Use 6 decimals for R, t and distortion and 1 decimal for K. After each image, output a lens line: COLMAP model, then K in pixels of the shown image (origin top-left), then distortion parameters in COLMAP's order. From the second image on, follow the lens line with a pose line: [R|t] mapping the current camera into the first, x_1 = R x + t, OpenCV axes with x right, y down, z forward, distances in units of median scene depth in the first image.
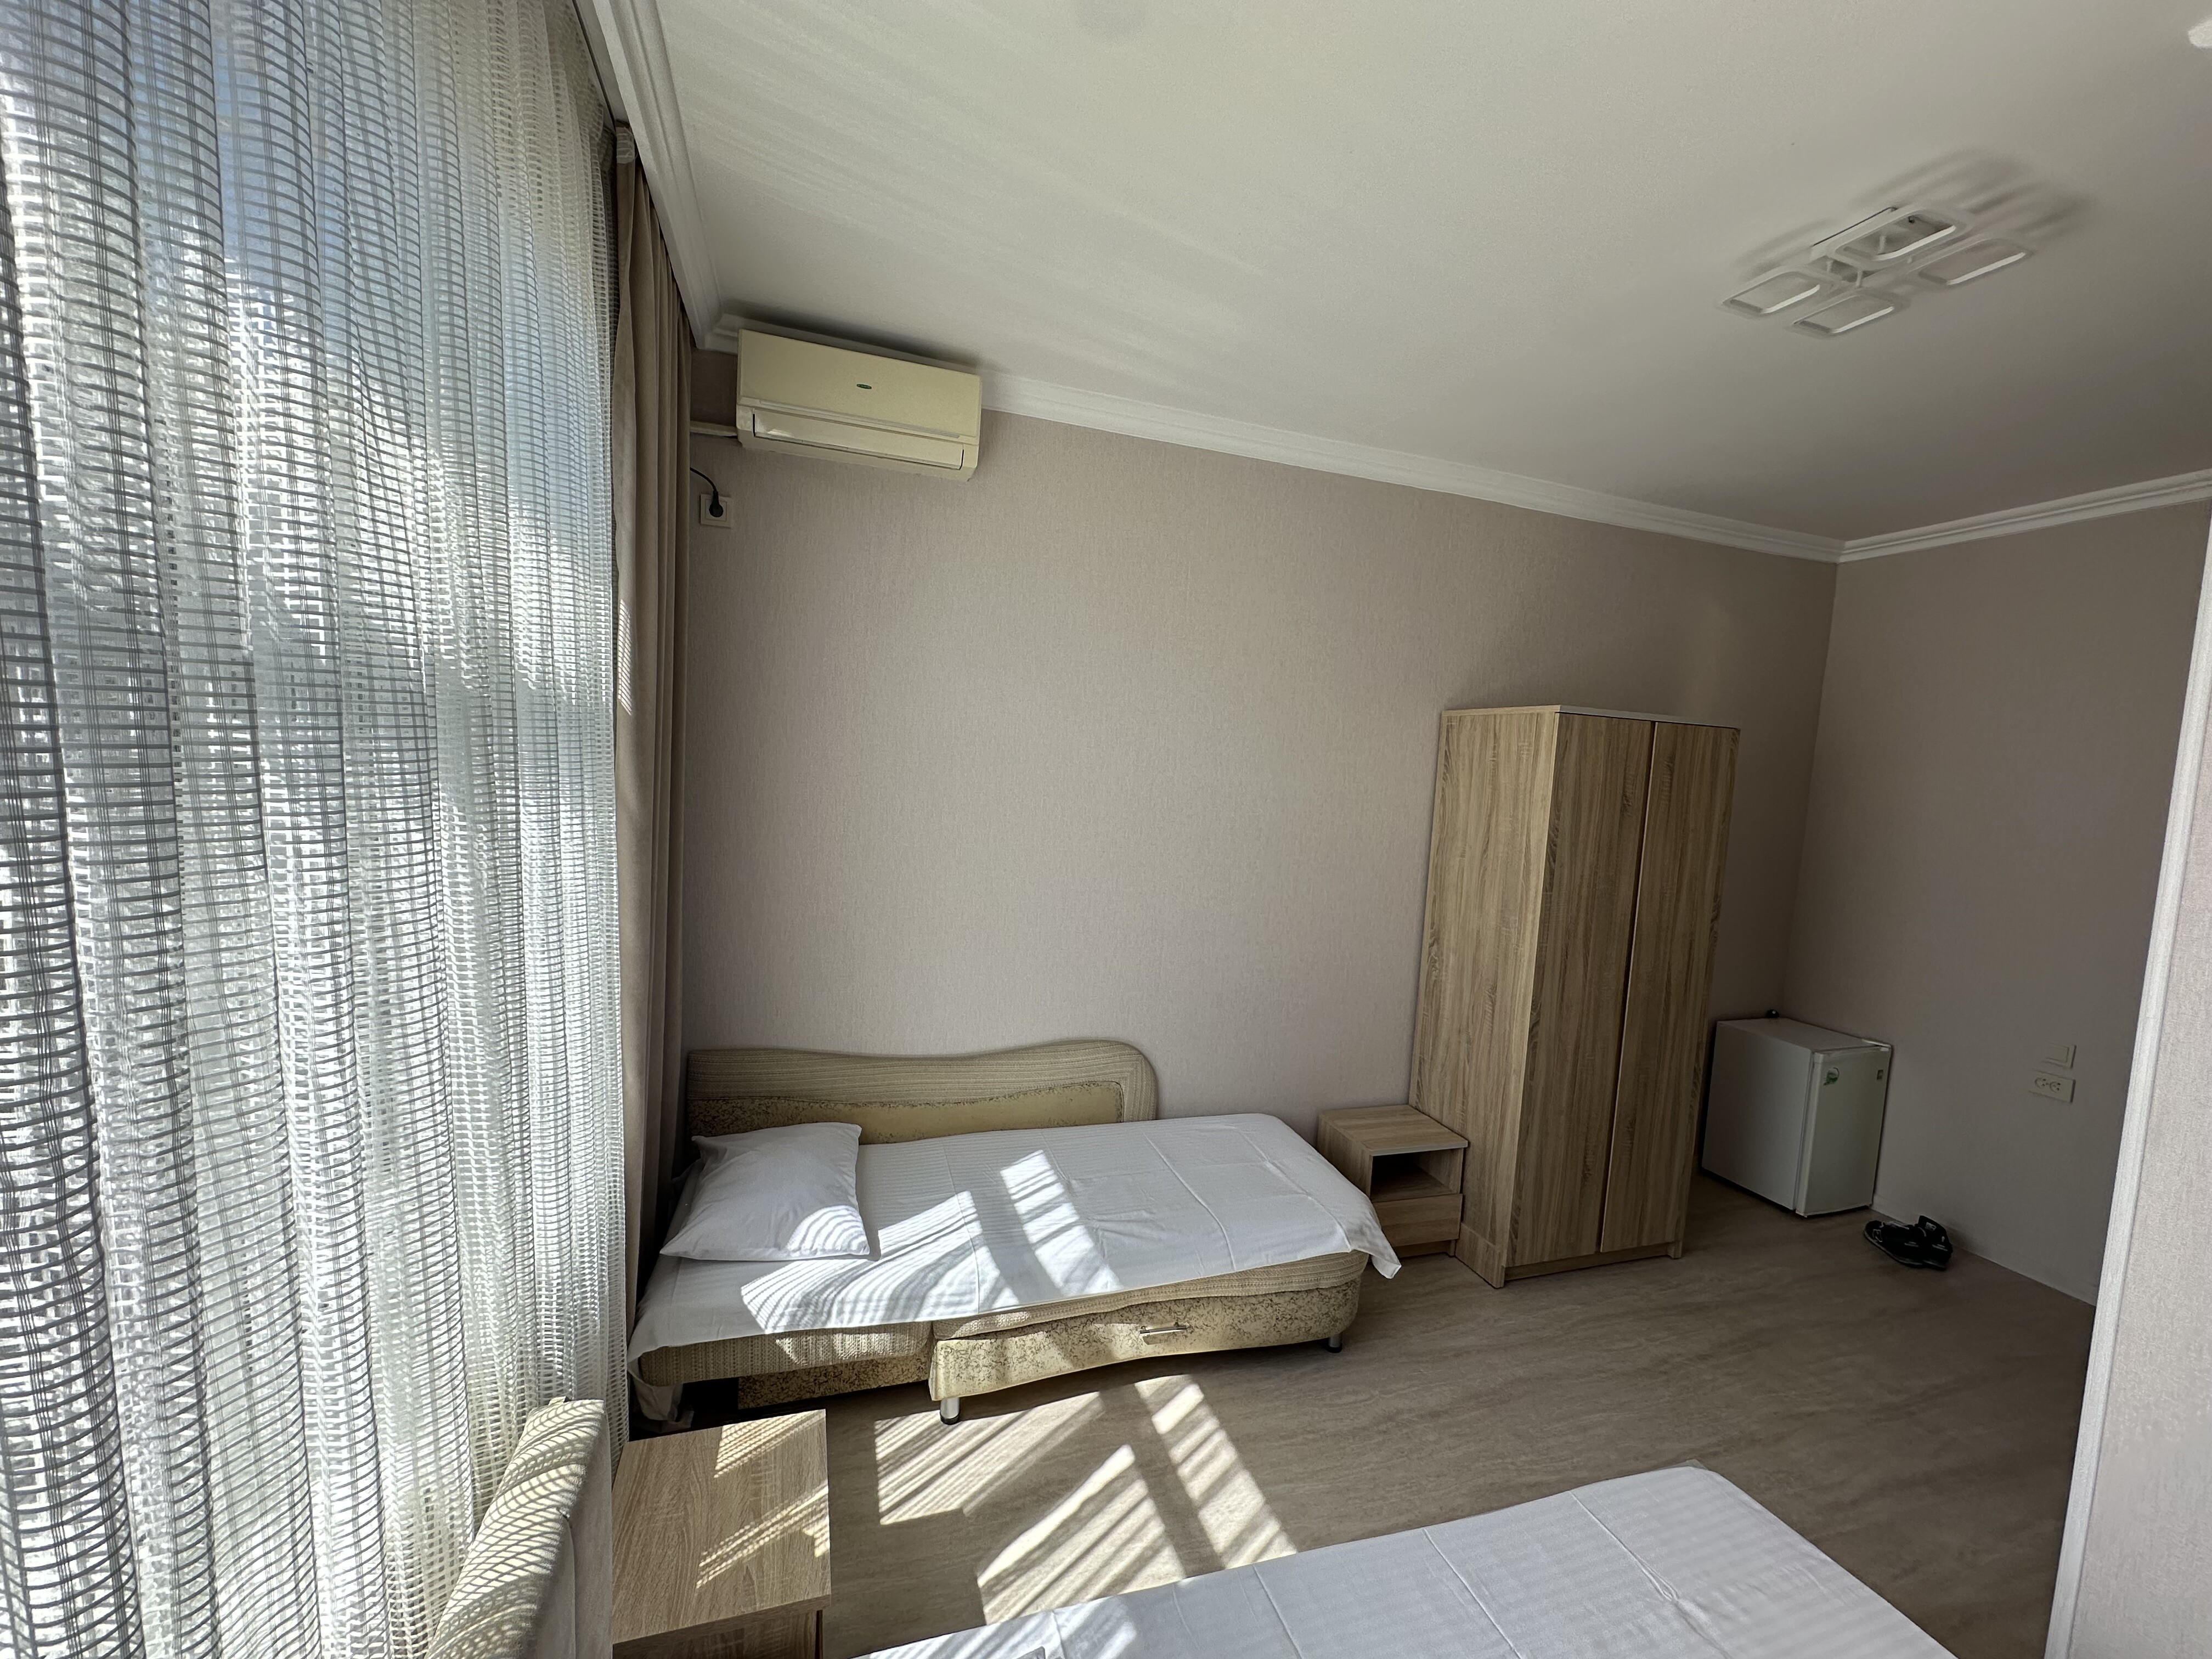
lens RADIAL K [[878.9, 0, 1106.0], [0, 878.9, 829.5], [0, 0, 1]] dist [-0.007686, 0.001111]
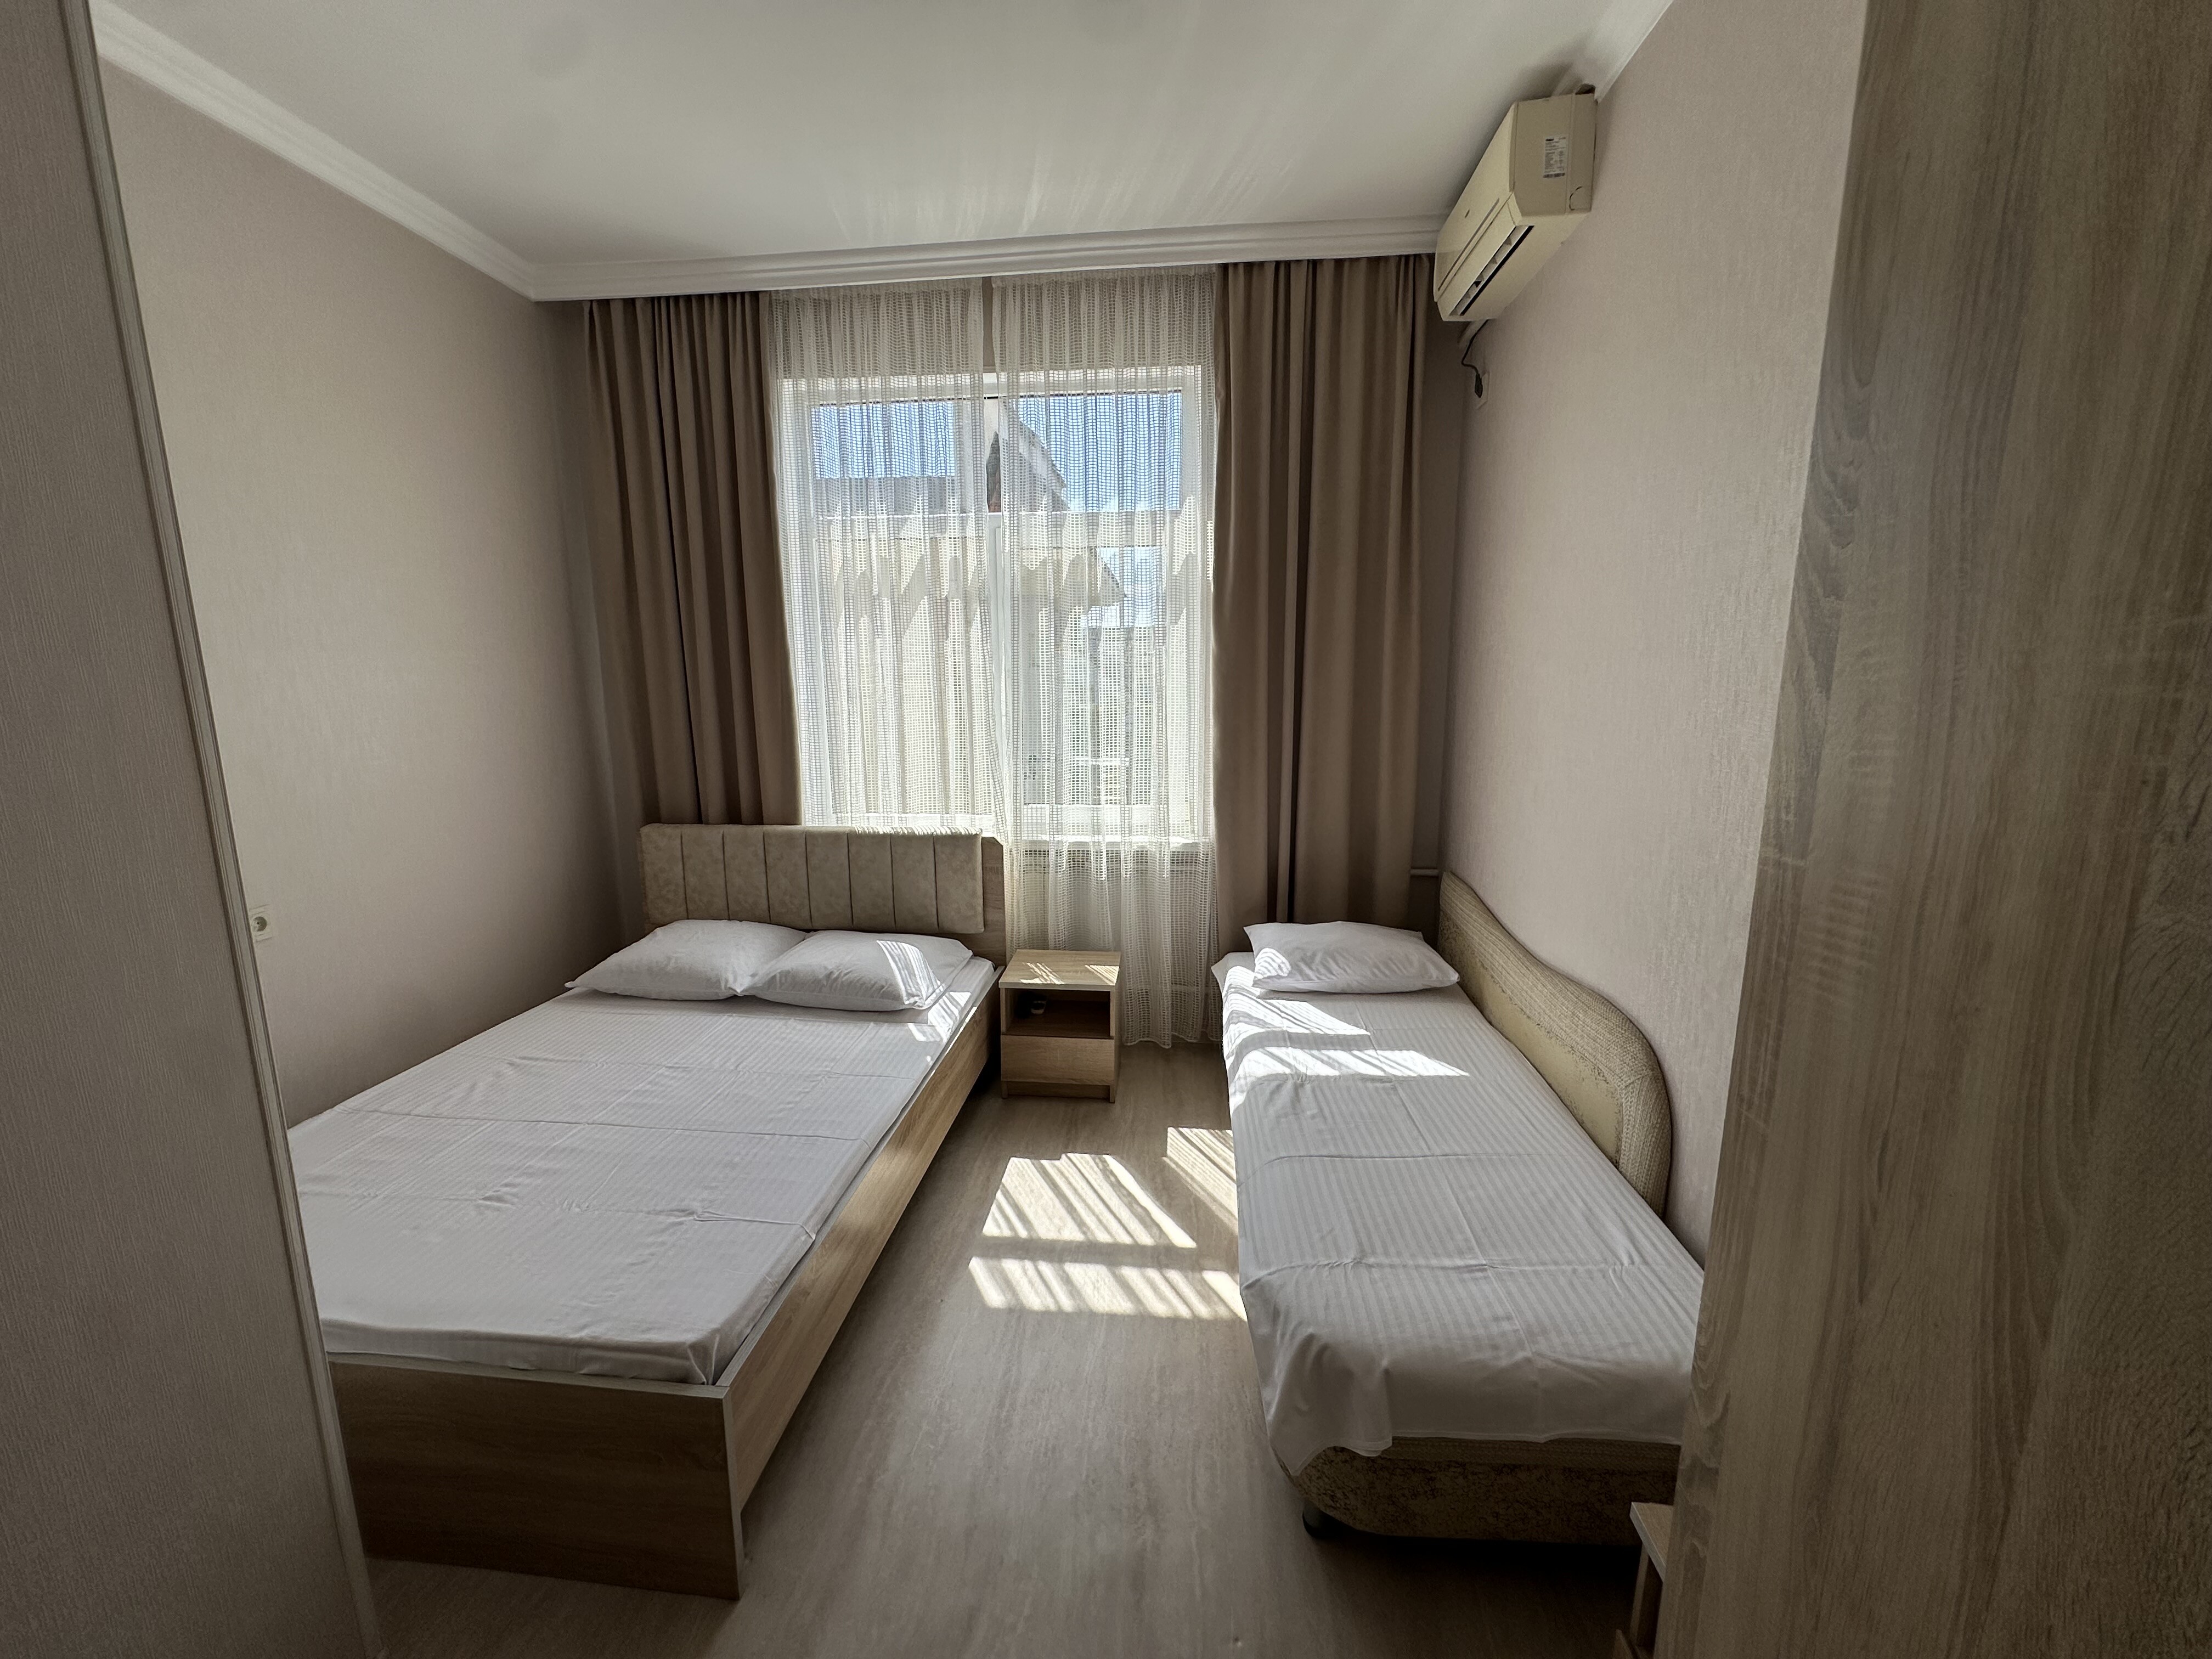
lens RADIAL K [[925.3, 0, 1106.0], [0, 925.3, 829.5], [0, 0, 1]] dist [0.000678, 0.000244]
pose [[-0.409165, 0.102379, -0.906699, 0.821746], [-0.086300, 0.984889, 0.150152, 0.050923], [0.908370, 0.139685, -0.394147, 1.031481]]
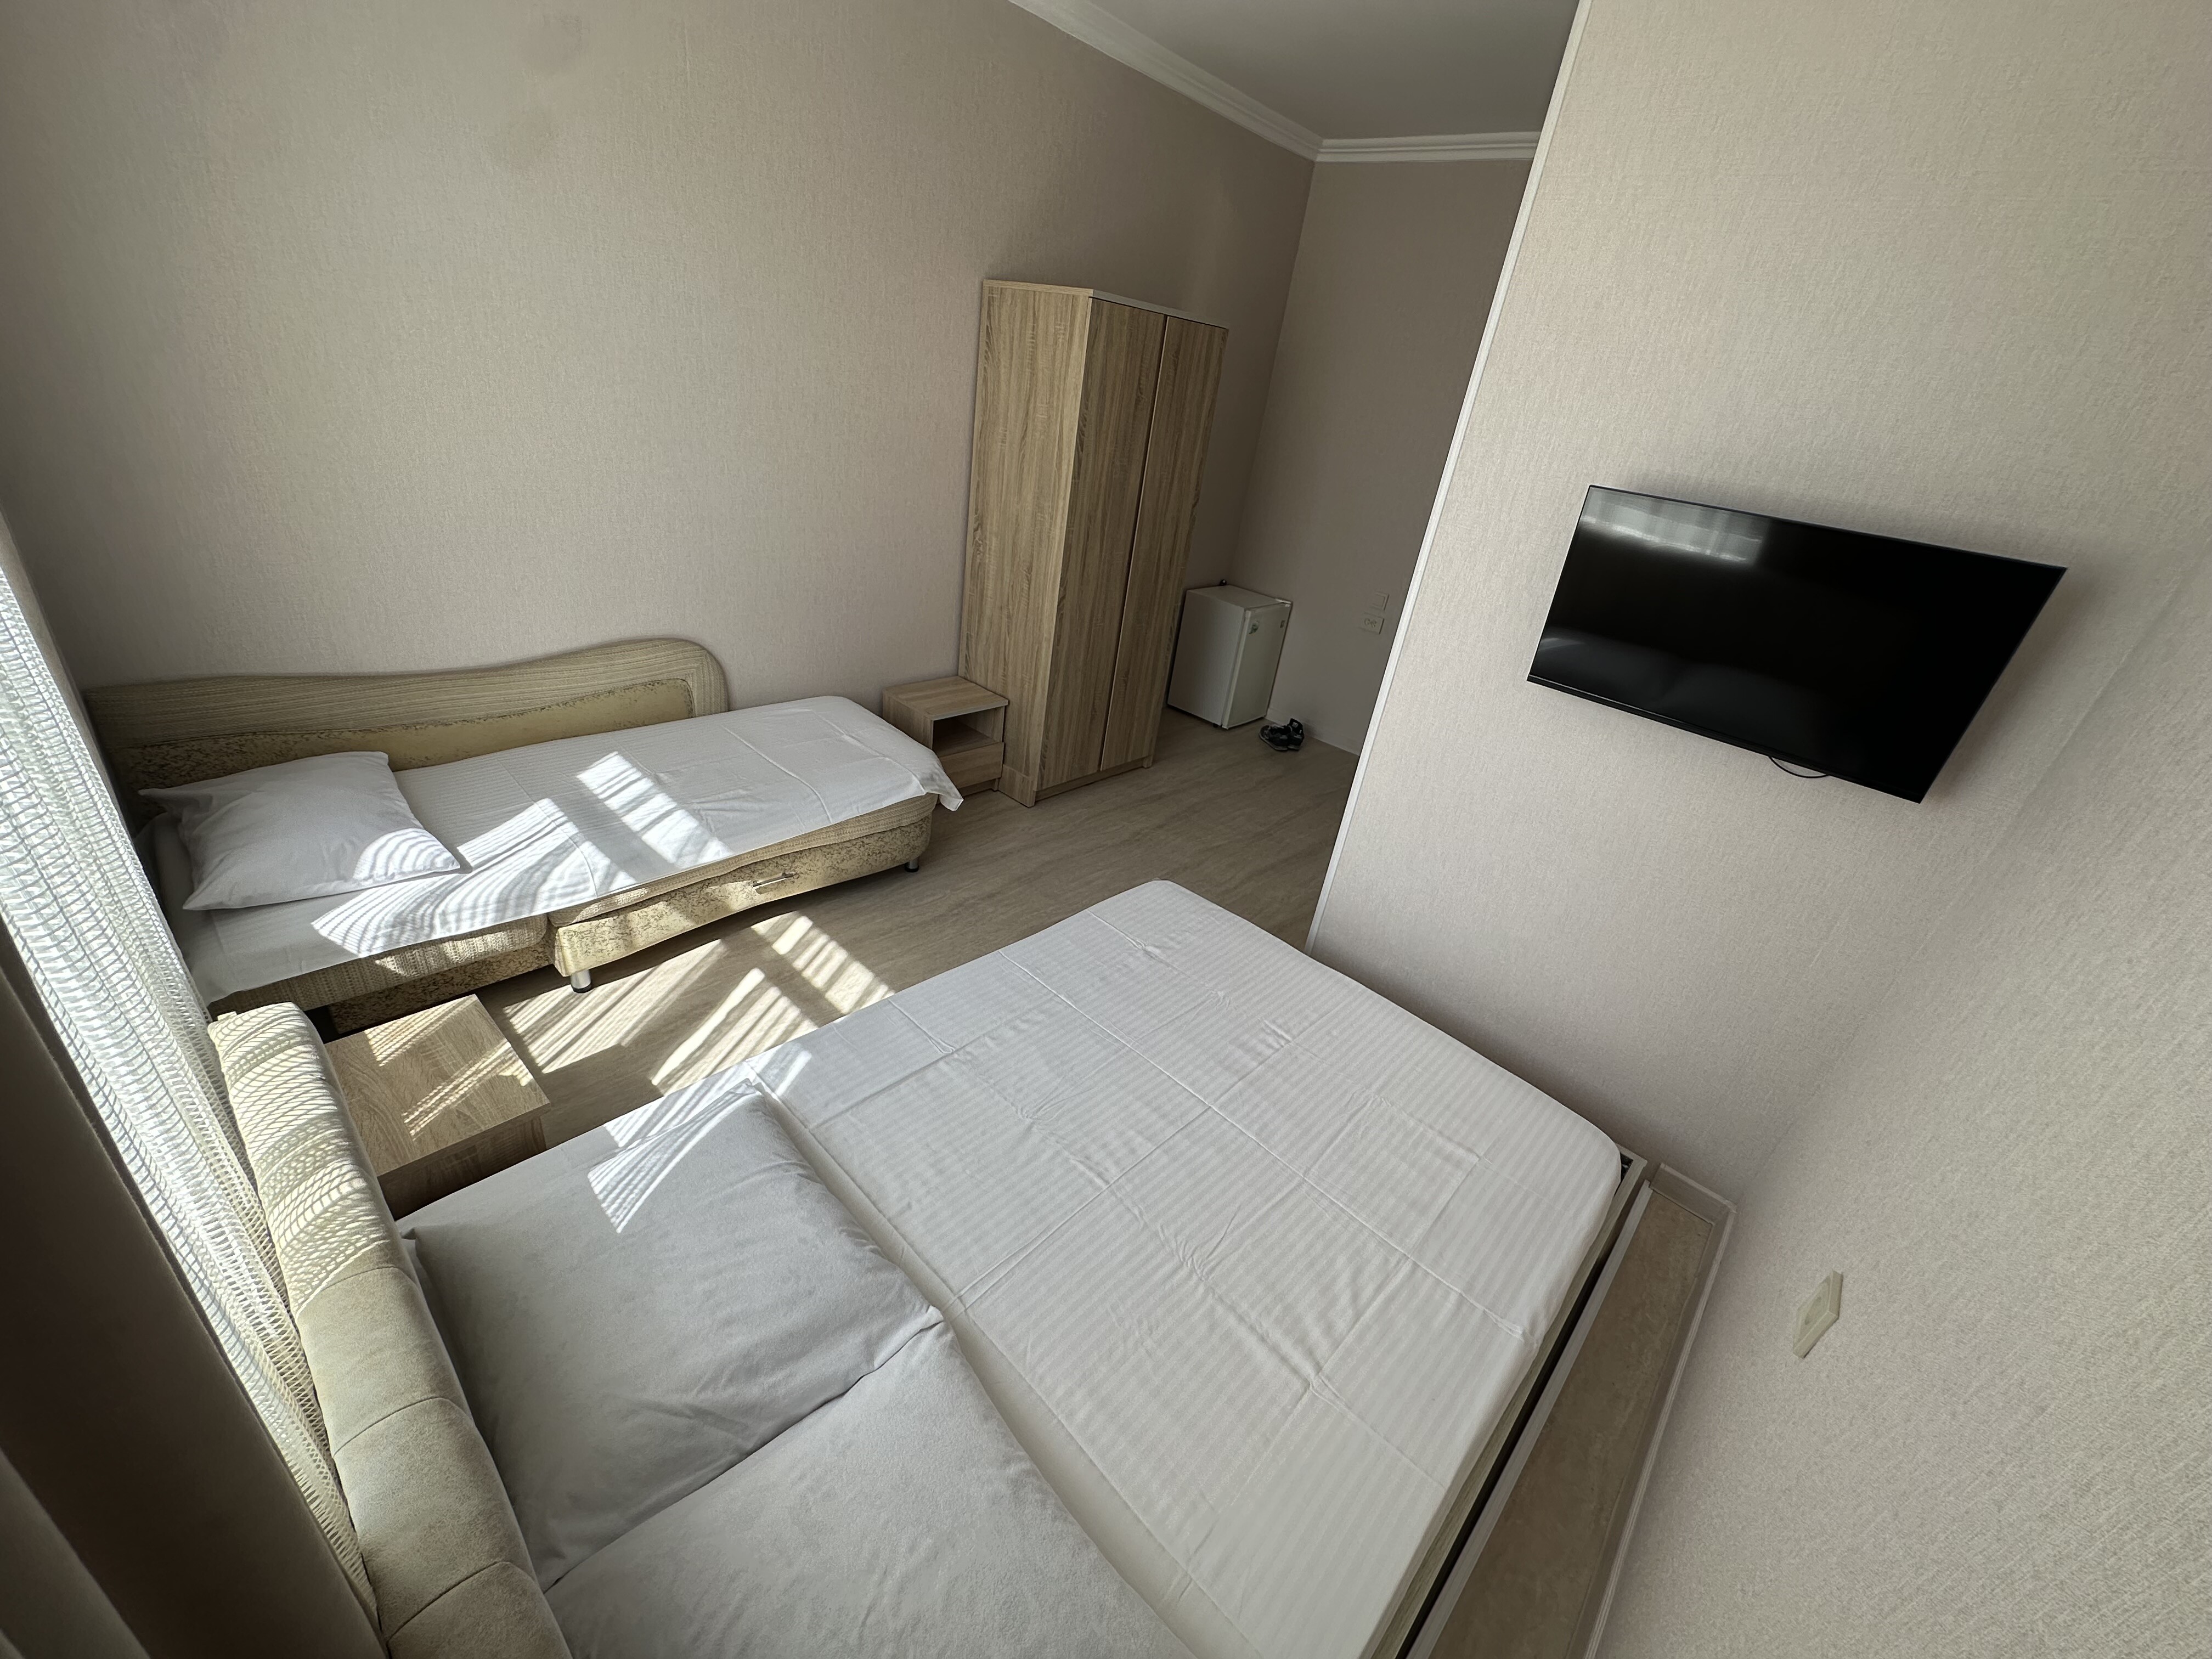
lens RADIAL K [[878.9, 0, 1106.0], [0, 878.9, 829.5], [0, 0, 1]] dist [-0.007686, 0.001111]
pose [[0.867959, -0.172066, 0.465876, -0.071339], [-0.051878, 0.901519, 0.429618, -0.010718], [-0.493918, -0.397060, 0.773556, -0.078783]]
